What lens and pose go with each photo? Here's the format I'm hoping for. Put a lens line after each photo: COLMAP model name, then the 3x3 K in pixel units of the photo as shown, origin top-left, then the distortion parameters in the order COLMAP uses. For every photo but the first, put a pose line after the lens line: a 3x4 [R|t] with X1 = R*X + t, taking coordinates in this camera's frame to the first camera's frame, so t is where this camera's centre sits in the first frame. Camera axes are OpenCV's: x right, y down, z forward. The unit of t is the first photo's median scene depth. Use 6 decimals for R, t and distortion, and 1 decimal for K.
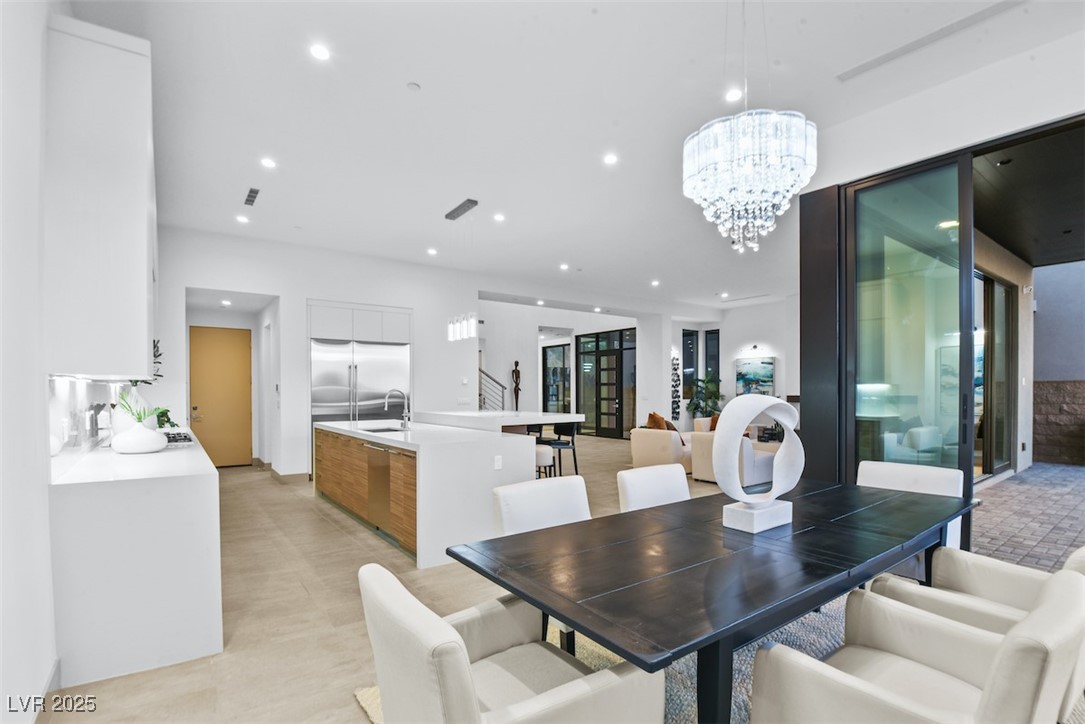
lens RADIAL K [[516.4, 0, 543.1], [0, 516.4, 384.5], [0, 0, 1]] dist [-0.002978, -0.000708]
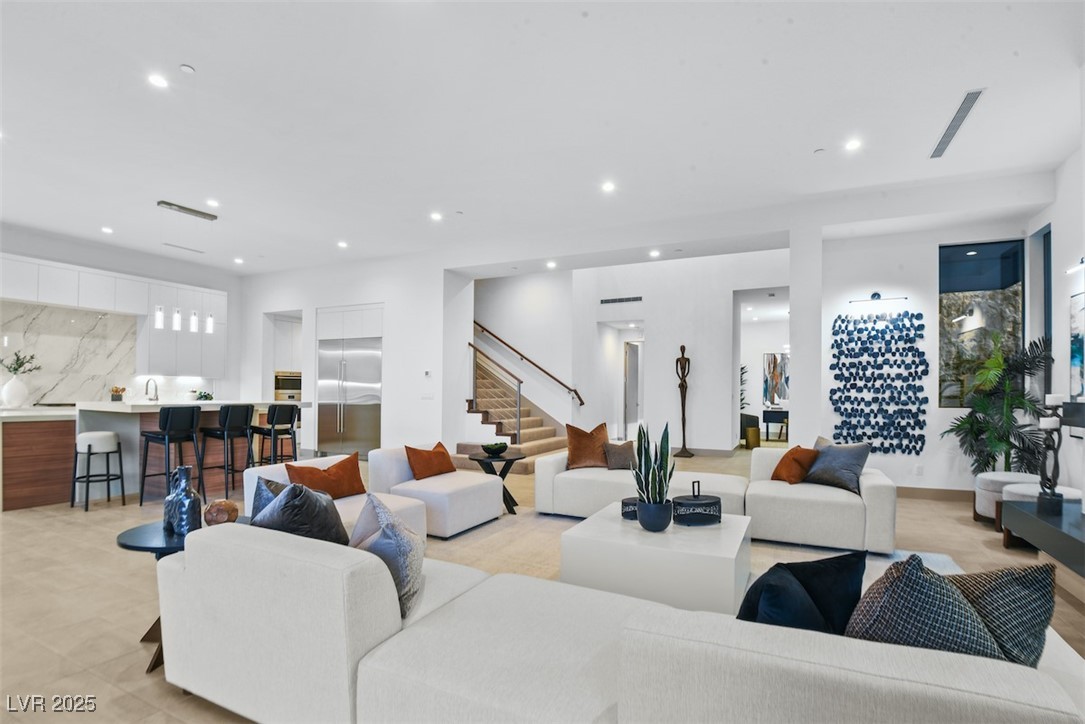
lens RADIAL K [[516.4, 0, 543.1], [0, 516.4, 384.5], [0, 0, 1]] dist [-0.002978, -0.000708]
pose [[0.456705, -0.002029, -0.889616, 0.503883], [0.001680, 0.999998, -0.001418, 0.009577], [0.889617, -0.000847, 0.456707, 0.512365]]
